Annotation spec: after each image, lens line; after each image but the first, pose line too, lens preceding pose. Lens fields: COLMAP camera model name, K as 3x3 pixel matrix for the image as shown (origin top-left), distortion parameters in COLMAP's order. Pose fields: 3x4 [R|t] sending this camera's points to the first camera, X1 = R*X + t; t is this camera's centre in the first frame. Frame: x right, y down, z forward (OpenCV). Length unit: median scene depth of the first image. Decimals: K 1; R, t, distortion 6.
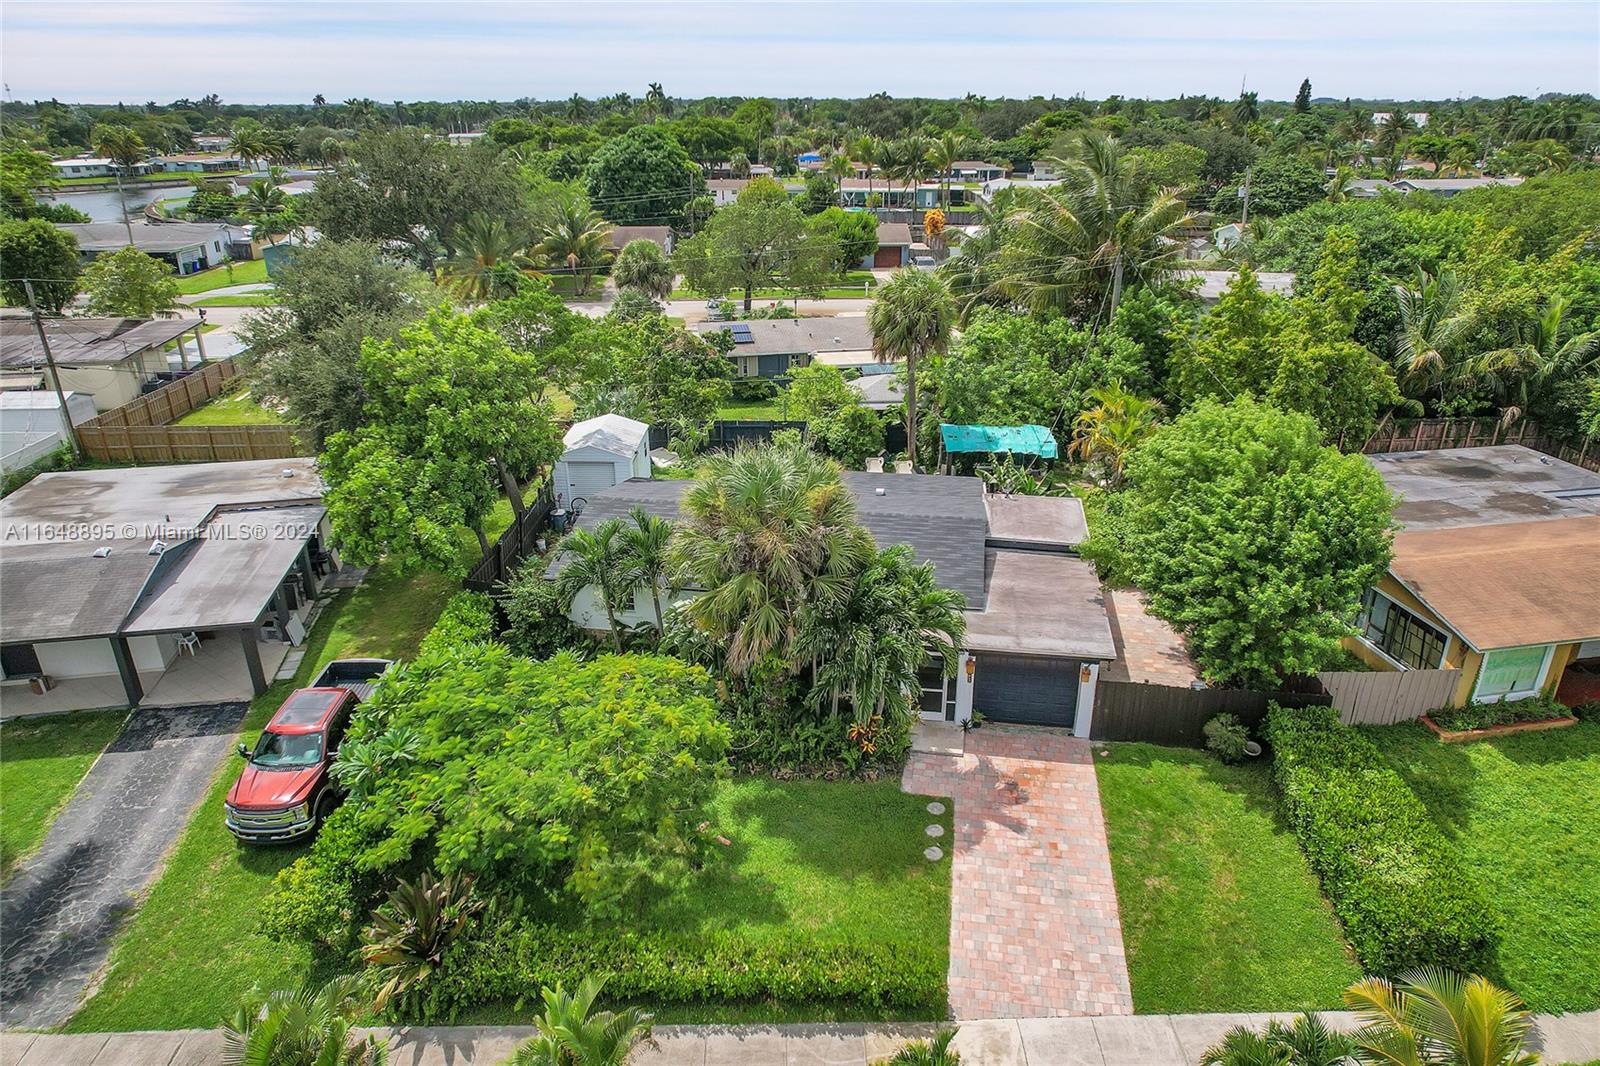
lens RADIAL K [[1022.0, 0, 802.7], [0, 1022.0, 527.0], [0, 0, 1]] dist [-0.068879, 0.058474]
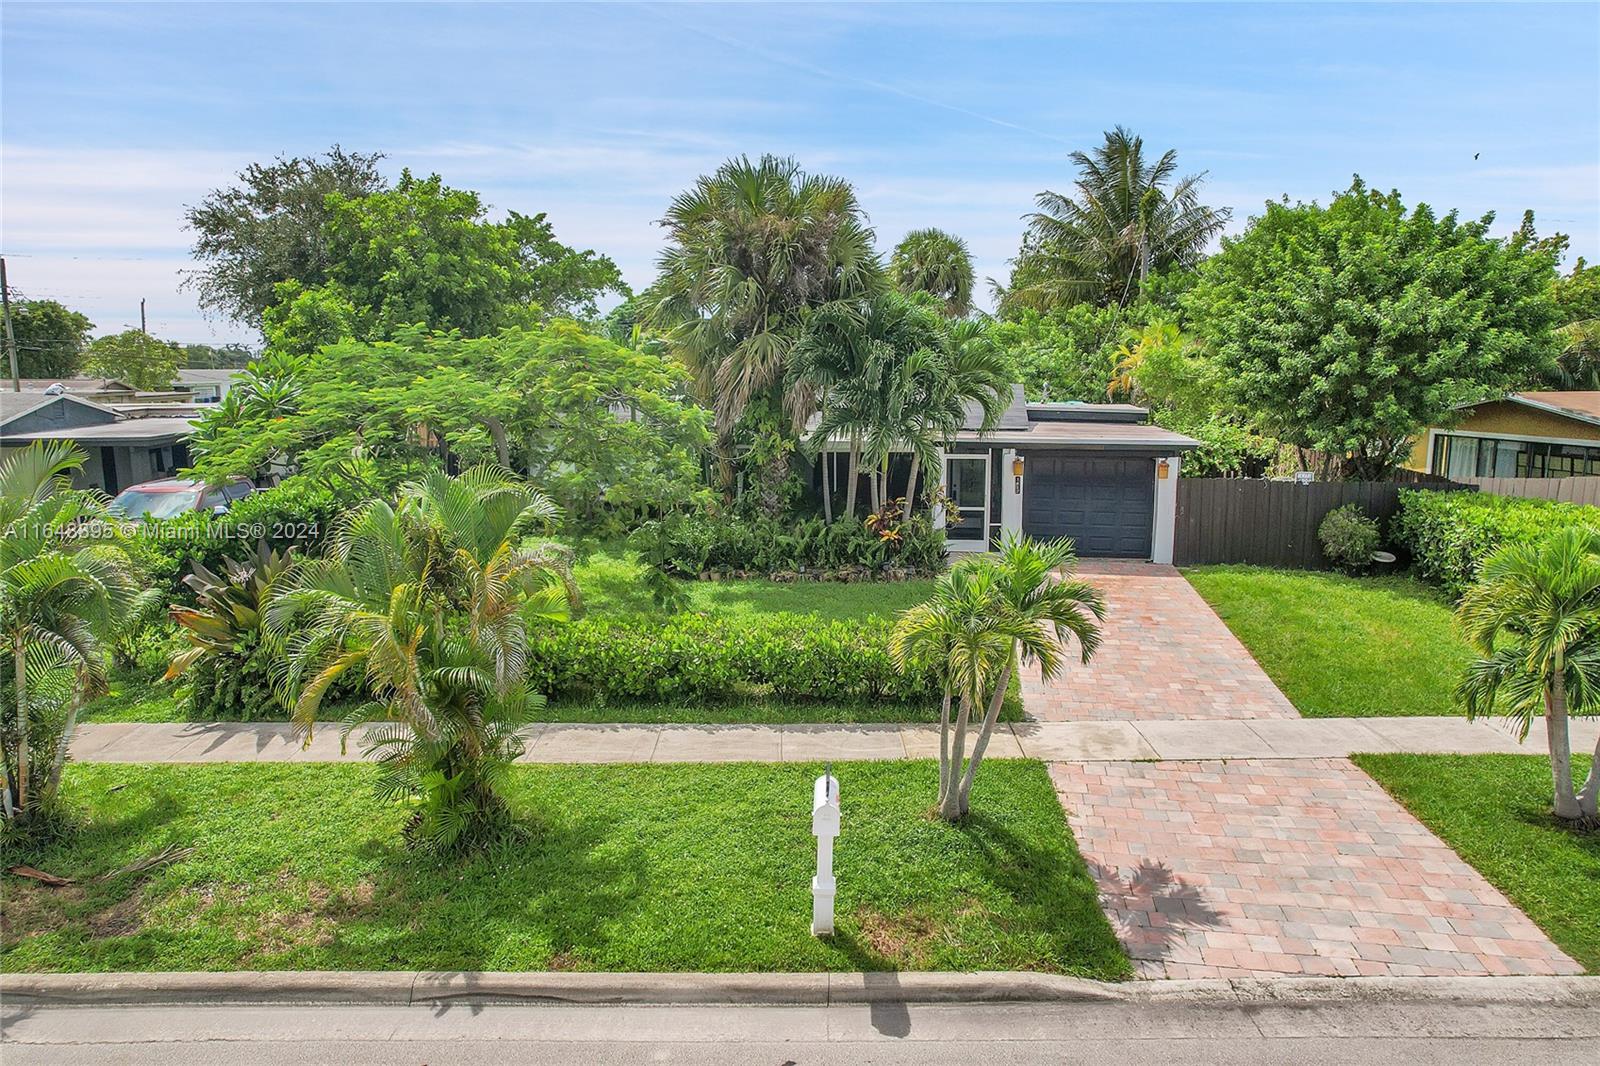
lens RADIAL K [[1022.0, 0, 802.7], [0, 1022.0, 527.0], [0, 0, 1]] dist [-0.068879, 0.058474]
pose [[0.999933, 0.007718, -0.008648, 0.001415], [-0.009522, 0.972396, -0.233143, 0.384556], [0.006610, 0.233210, 0.972404, 0.234412]]
